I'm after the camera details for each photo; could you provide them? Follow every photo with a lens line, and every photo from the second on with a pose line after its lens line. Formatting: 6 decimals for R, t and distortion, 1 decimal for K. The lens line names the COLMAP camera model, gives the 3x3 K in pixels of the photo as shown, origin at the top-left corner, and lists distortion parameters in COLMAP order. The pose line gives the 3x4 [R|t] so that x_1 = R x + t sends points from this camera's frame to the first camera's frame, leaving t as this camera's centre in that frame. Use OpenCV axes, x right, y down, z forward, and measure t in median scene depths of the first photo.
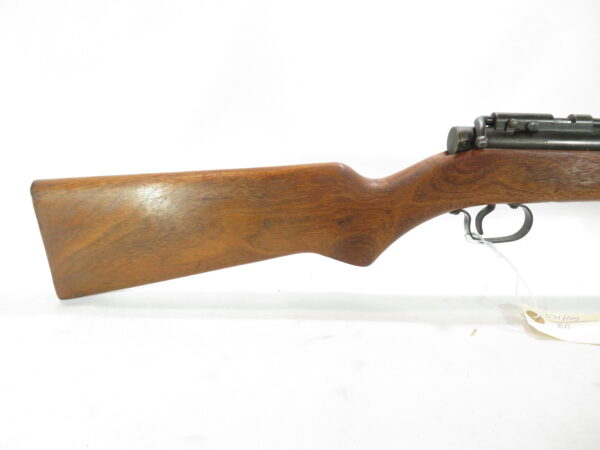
lens RADIAL K [[425.4, 0, 300.0], [0, 425.4, 225.0], [0, 0, 1]] dist [0.001532, 0.001076]
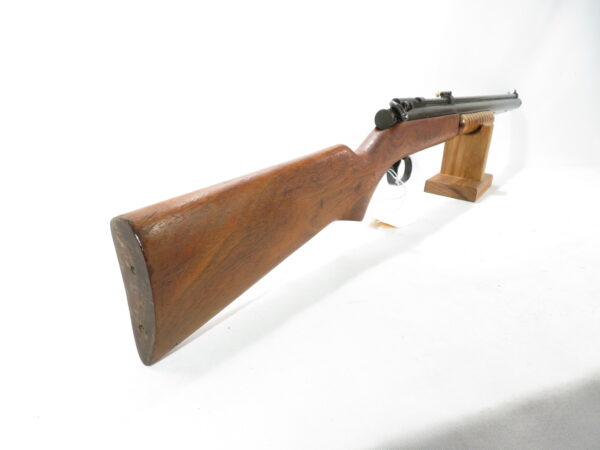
lens RADIAL K [[425.4, 0, 300.0], [0, 425.4, 225.0], [0, 0, 1]] dist [0.001532, 0.001076]
pose [[0.635696, -0.263297, 0.725648, -0.948616], [0.287686, 0.953119, 0.093809, -0.069726], [-0.716329, 0.149125, 0.681641, 0.255830]]
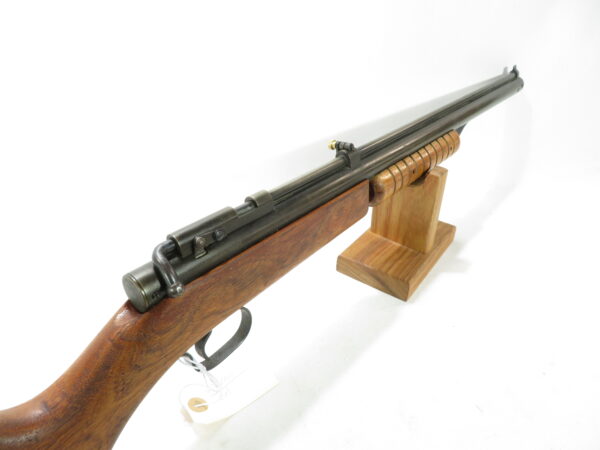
lens RADIAL K [[425.4, 0, 300.0], [0, 425.4, 225.0], [0, 0, 1]] dist [0.001532, 0.001076]
pose [[0.668706, -0.404904, 0.623607, 0.148981], [0.309564, 0.914180, 0.261620, -0.383434], [-0.676020, 0.018100, 0.736661, 0.295933]]
